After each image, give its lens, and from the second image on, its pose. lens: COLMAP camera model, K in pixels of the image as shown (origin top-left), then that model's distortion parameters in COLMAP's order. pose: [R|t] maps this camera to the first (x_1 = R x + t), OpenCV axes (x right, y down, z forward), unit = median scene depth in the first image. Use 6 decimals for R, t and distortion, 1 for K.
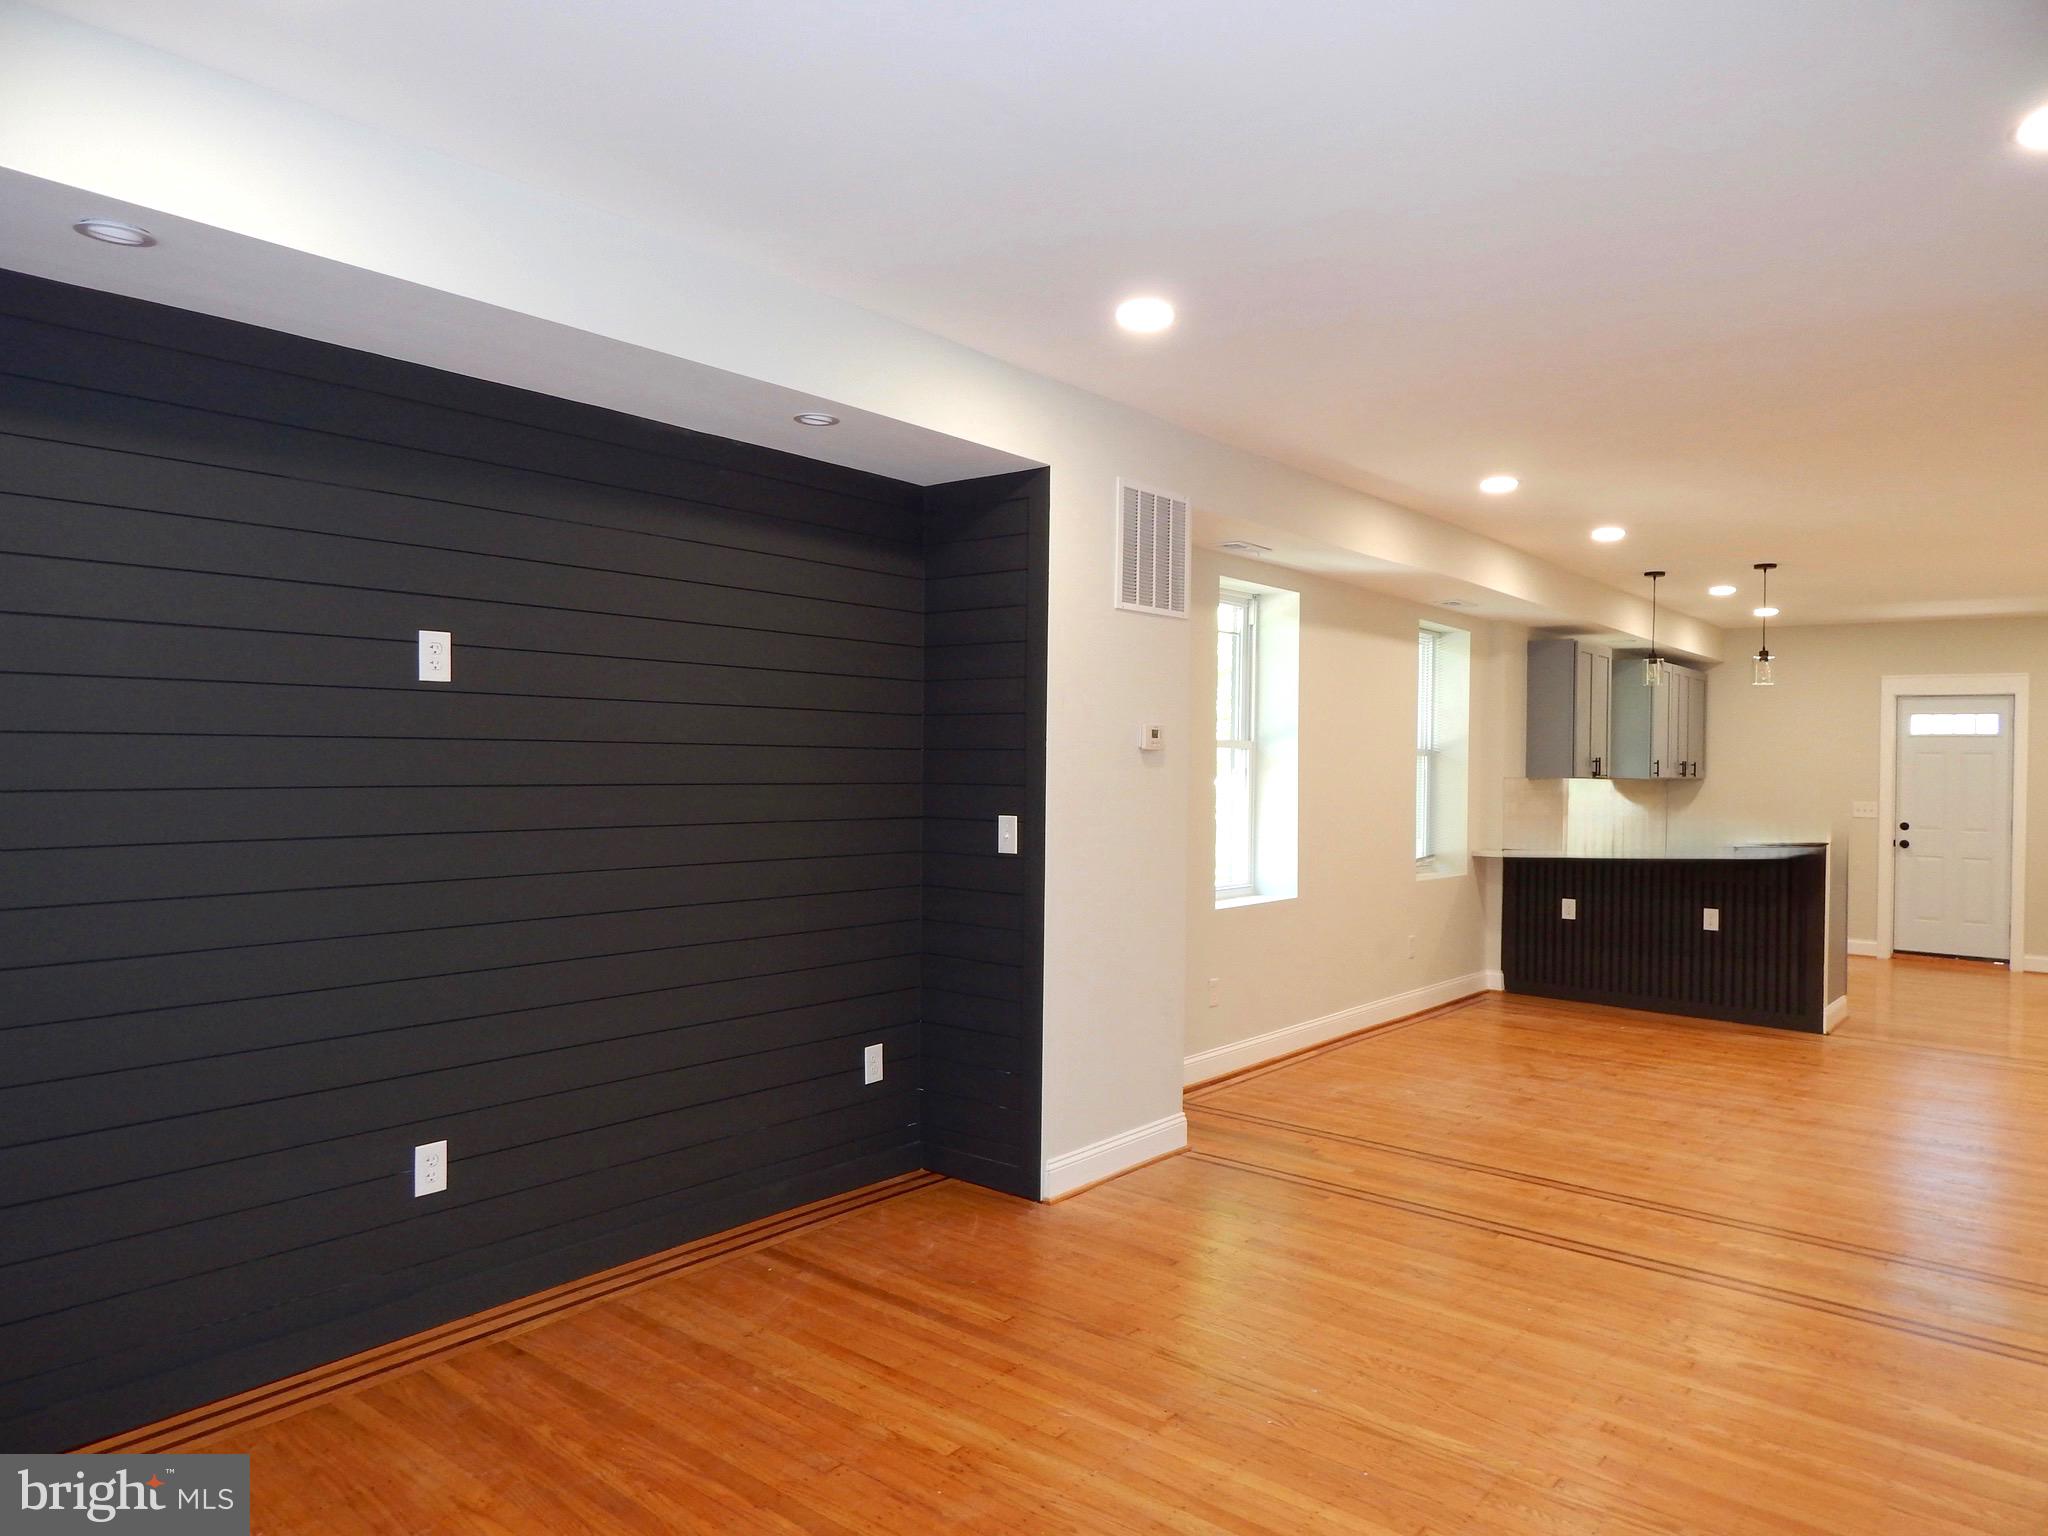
lens RADIAL K [[1368.8, 0, 1026.5], [0, 1368.8, 761.4], [0, 0, 1]] dist [0.035267, -0.010396]
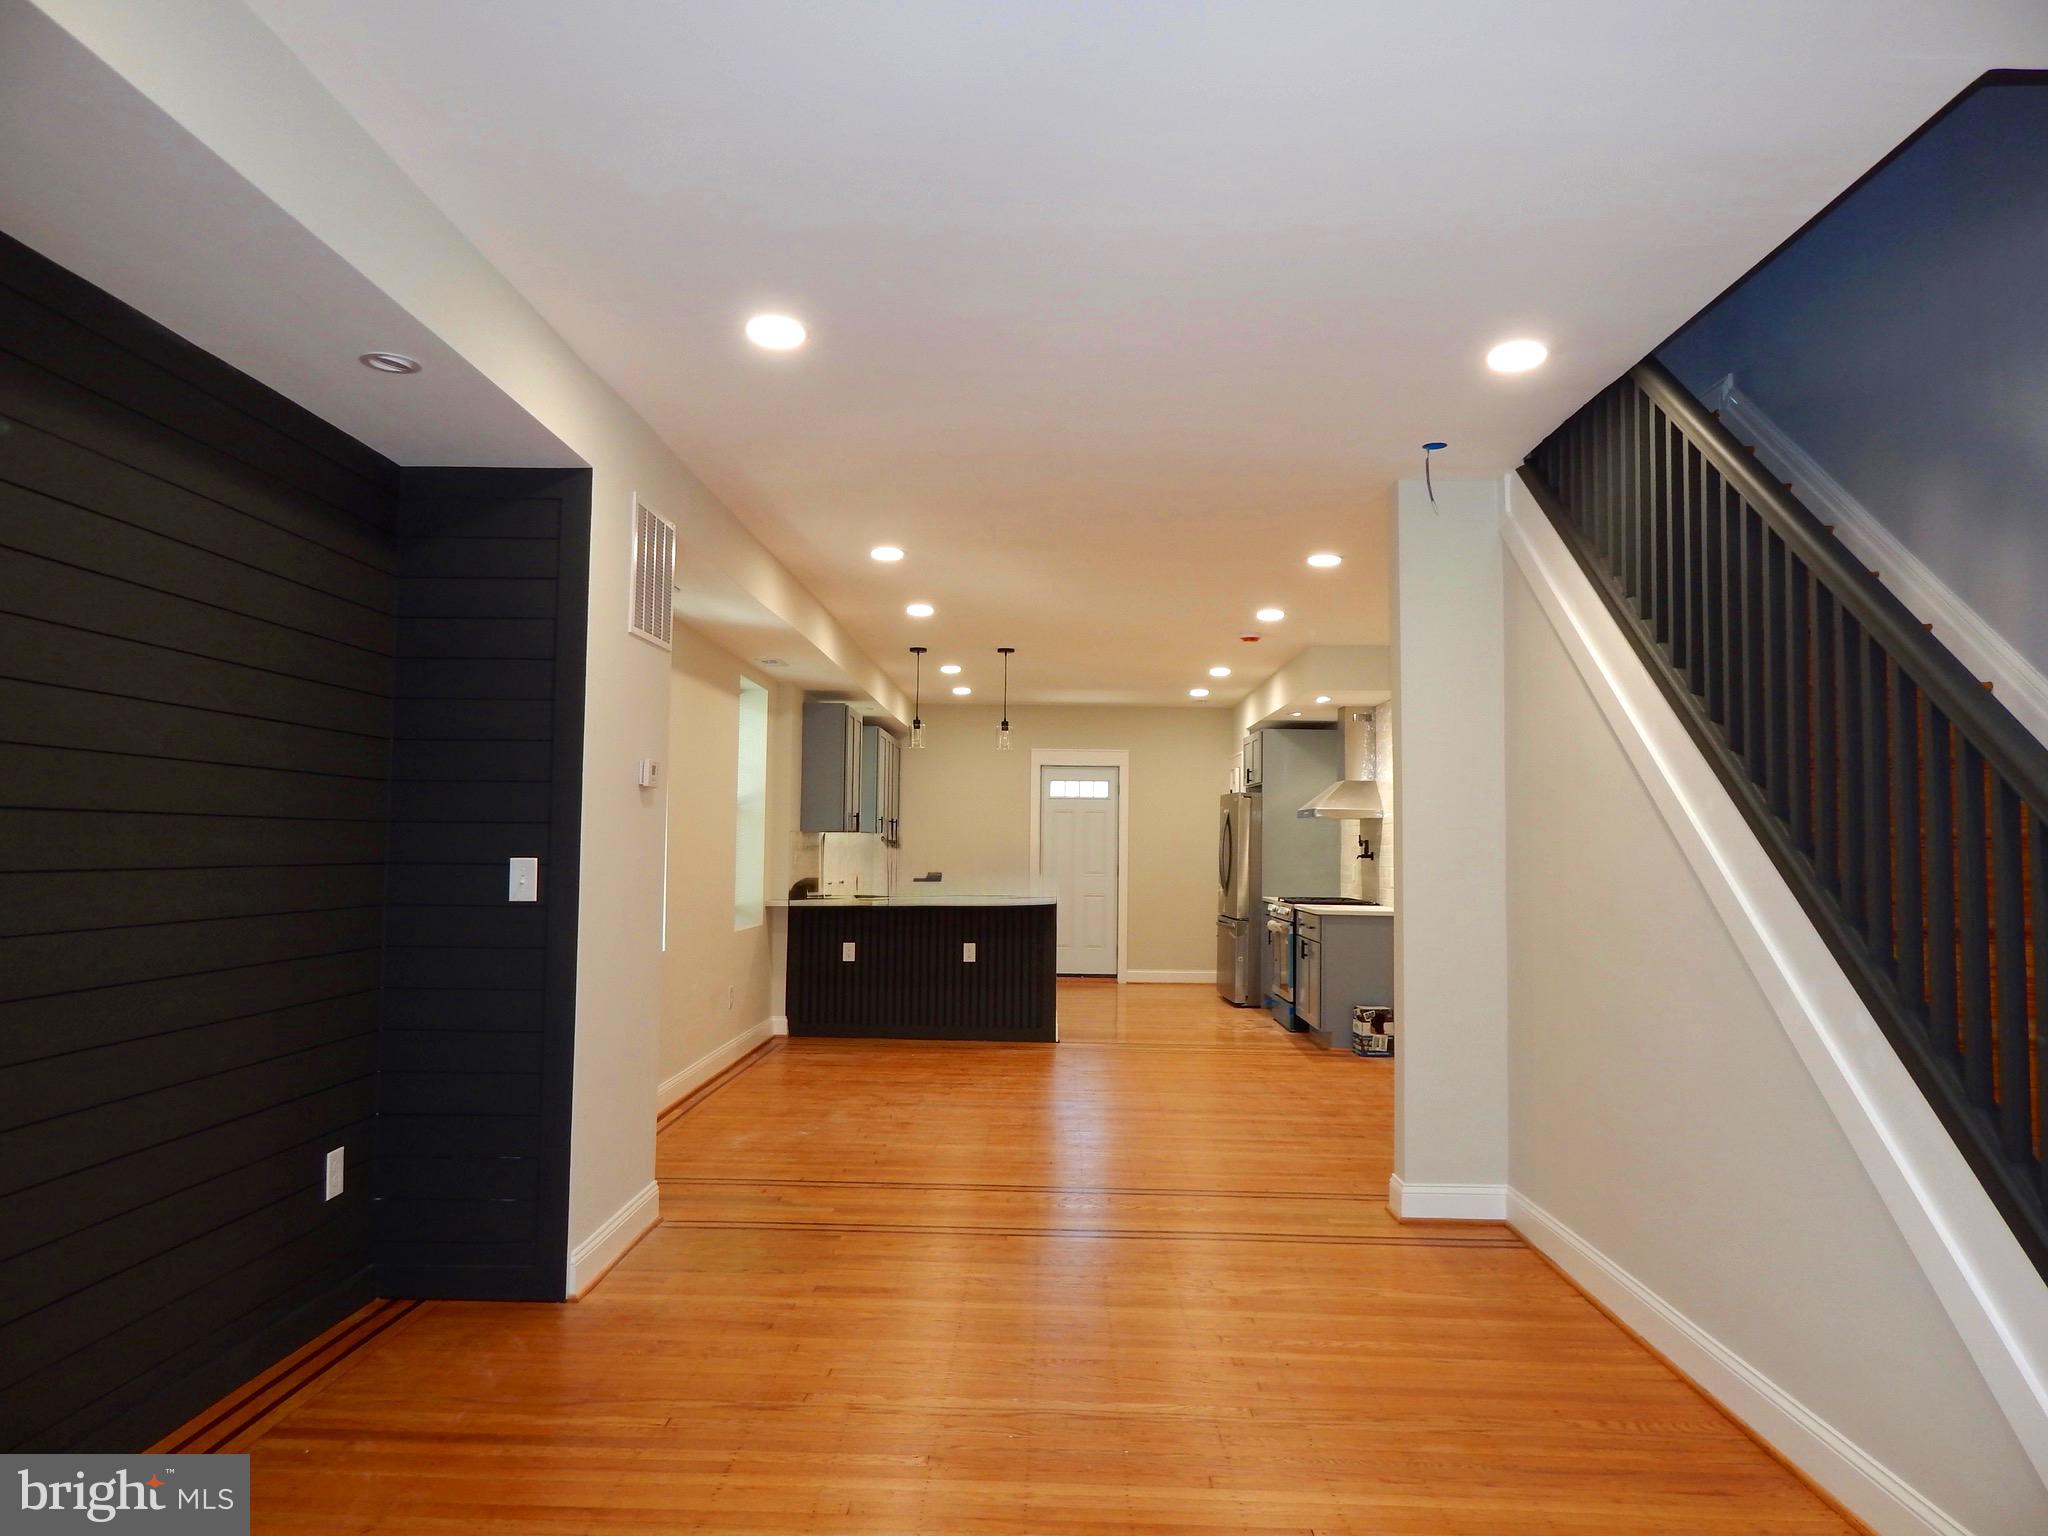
lens RADIAL K [[1368.8, 0, 1022.2], [0, 1368.8, 762.9], [0, 0, 1]] dist [0.035267, -0.010396]
pose [[0.793414, 0.028650, 0.608008, -0.274179], [0.001358, 0.998806, -0.048837, 0.021080], [-0.608681, 0.039574, 0.792427, 0.106284]]
